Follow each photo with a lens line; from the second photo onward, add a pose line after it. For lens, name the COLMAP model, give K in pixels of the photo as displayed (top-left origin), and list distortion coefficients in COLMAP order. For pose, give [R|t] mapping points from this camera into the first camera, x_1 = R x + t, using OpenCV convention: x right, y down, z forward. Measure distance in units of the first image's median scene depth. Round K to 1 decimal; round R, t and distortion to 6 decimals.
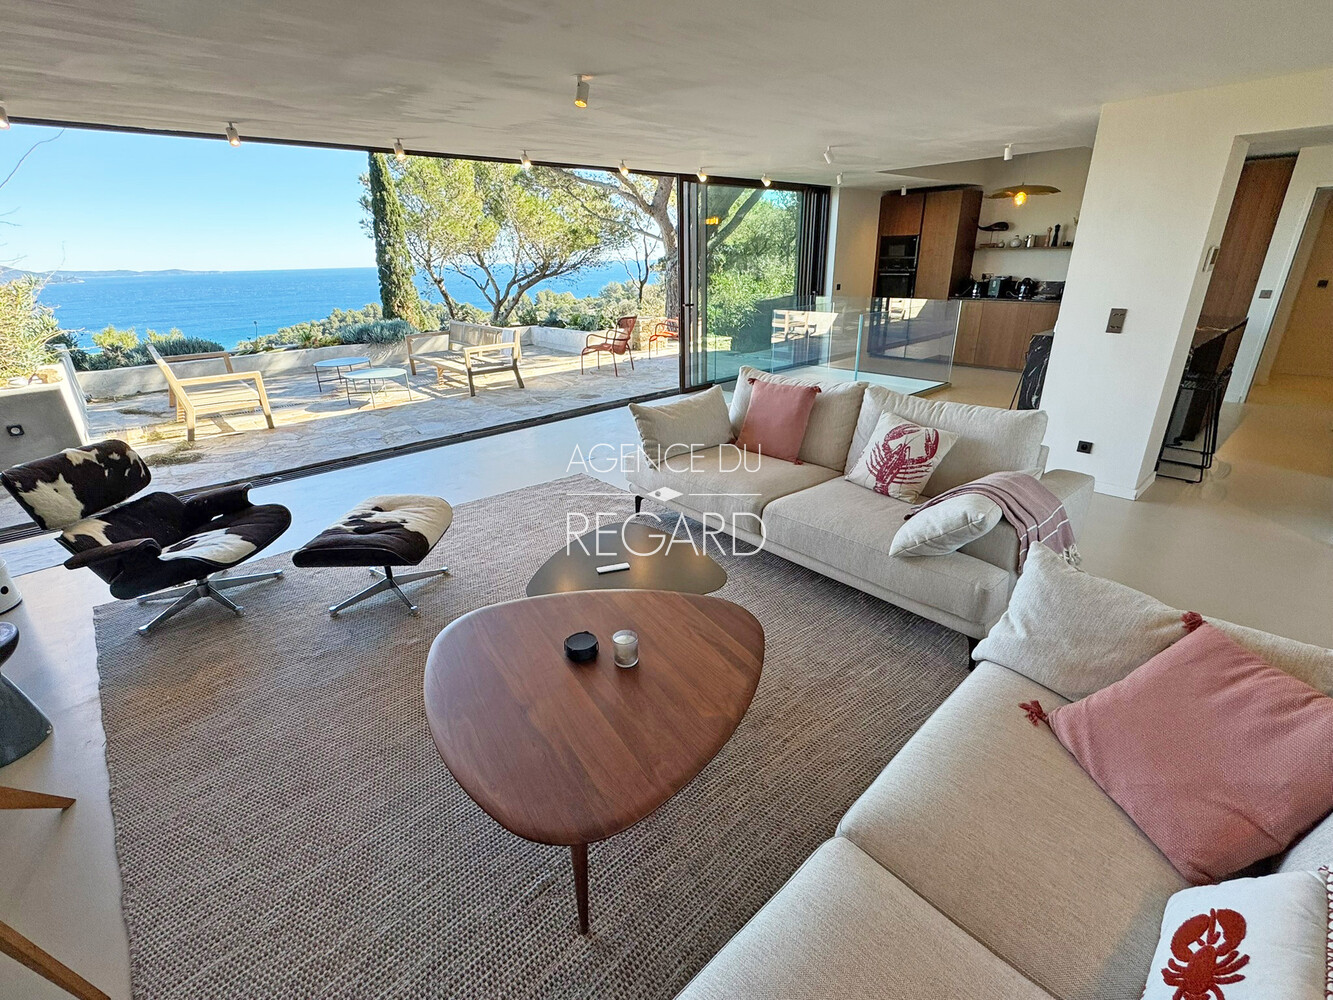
lens RADIAL K [[611.1, 0, 666.3], [0, 611.1, 500.2], [0, 0, 1]] dist [-0.001858, 0.000384]
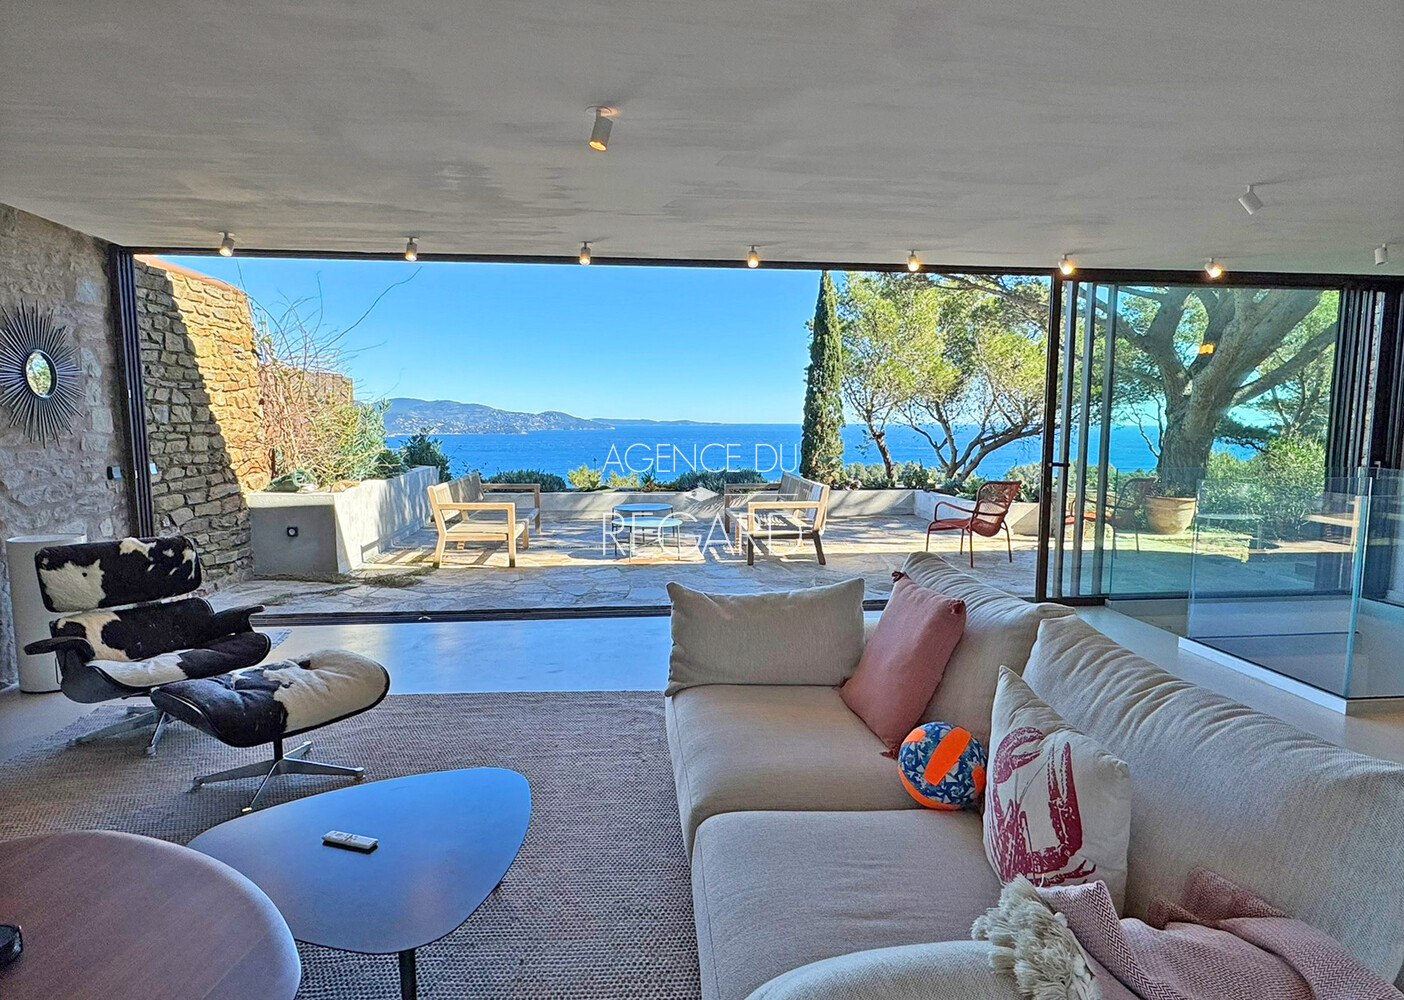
lens RADIAL K [[805.5, 0, 706.8], [0, 805.5, 507.2], [0, 0, 1]] dist [-0.005413, 0.004286]
pose [[0.812111, 0.089072, -0.576665, 0.211097], [-0.237638, 0.953096, -0.187448, -0.043908], [0.532920, 0.289266, 0.795186, 0.180180]]
